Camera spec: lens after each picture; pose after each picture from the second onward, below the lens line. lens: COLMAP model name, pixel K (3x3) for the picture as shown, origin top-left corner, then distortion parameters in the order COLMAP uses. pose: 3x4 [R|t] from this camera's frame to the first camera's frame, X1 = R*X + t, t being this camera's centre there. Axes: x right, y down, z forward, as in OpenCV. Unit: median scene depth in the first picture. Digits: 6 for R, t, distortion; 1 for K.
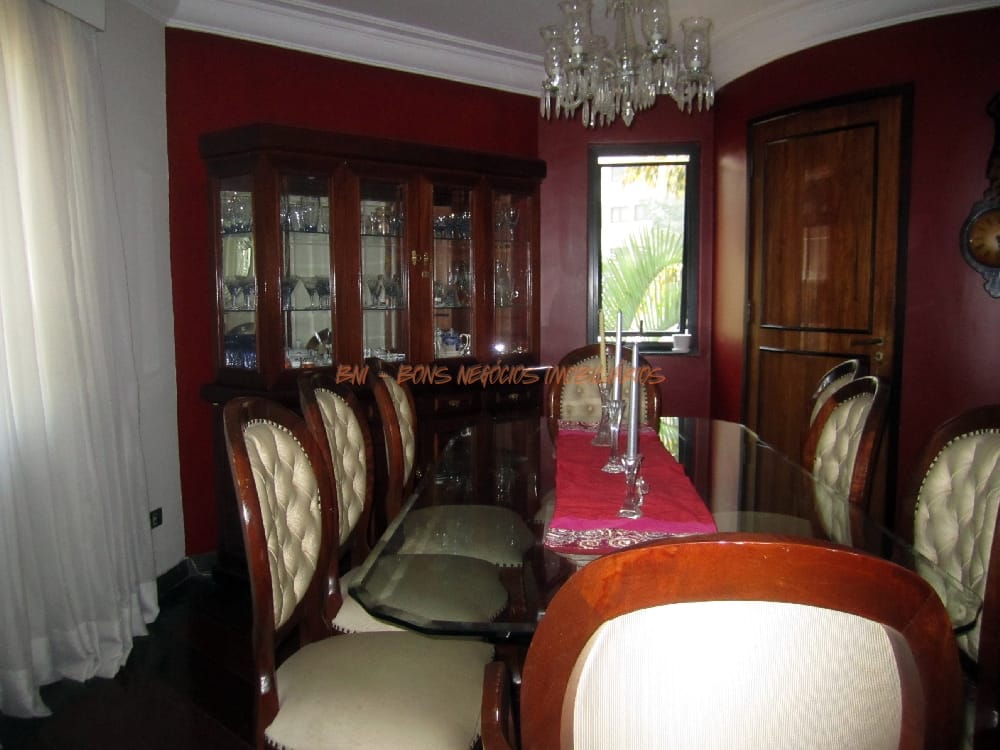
lens RADIAL K [[847.2, 0, 500.2], [0, 847.2, 375.8], [0, 0, 1]] dist [-0.033020, 0.041903]
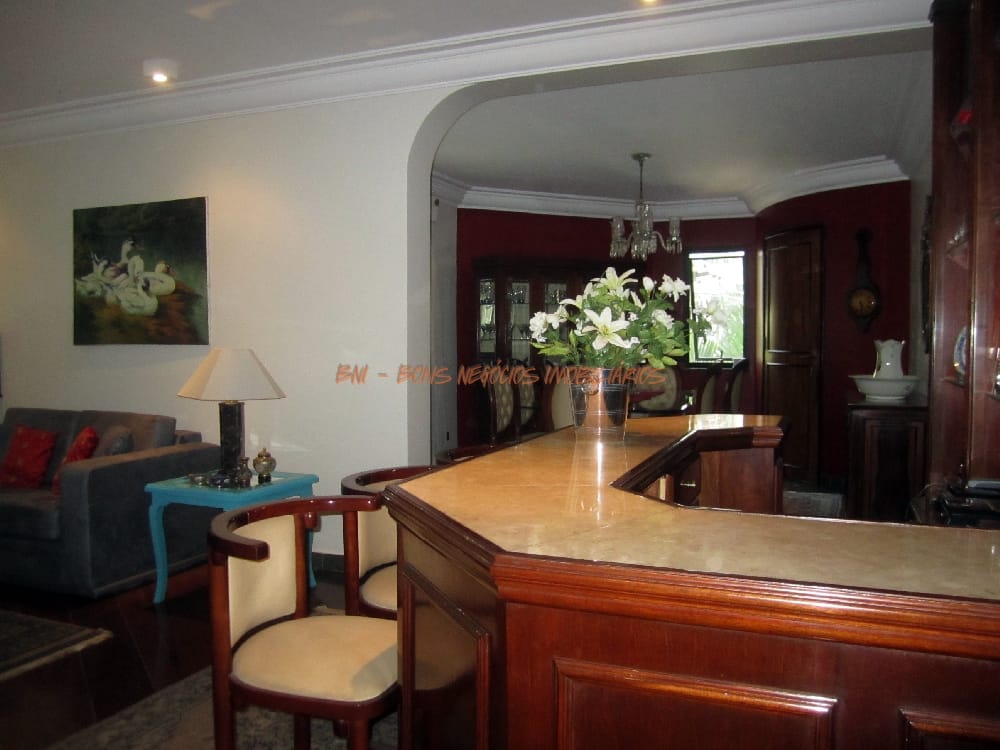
lens RADIAL K [[847.2, 0, 500.2], [0, 847.2, 375.5], [0, 0, 1]] dist [-0.033020, 0.041903]
pose [[0.964143, 0.013242, -0.265051, 0.274098], [-0.029640, 0.997879, -0.057963, 0.127119], [0.263722, 0.063740, 0.962491, -0.973029]]
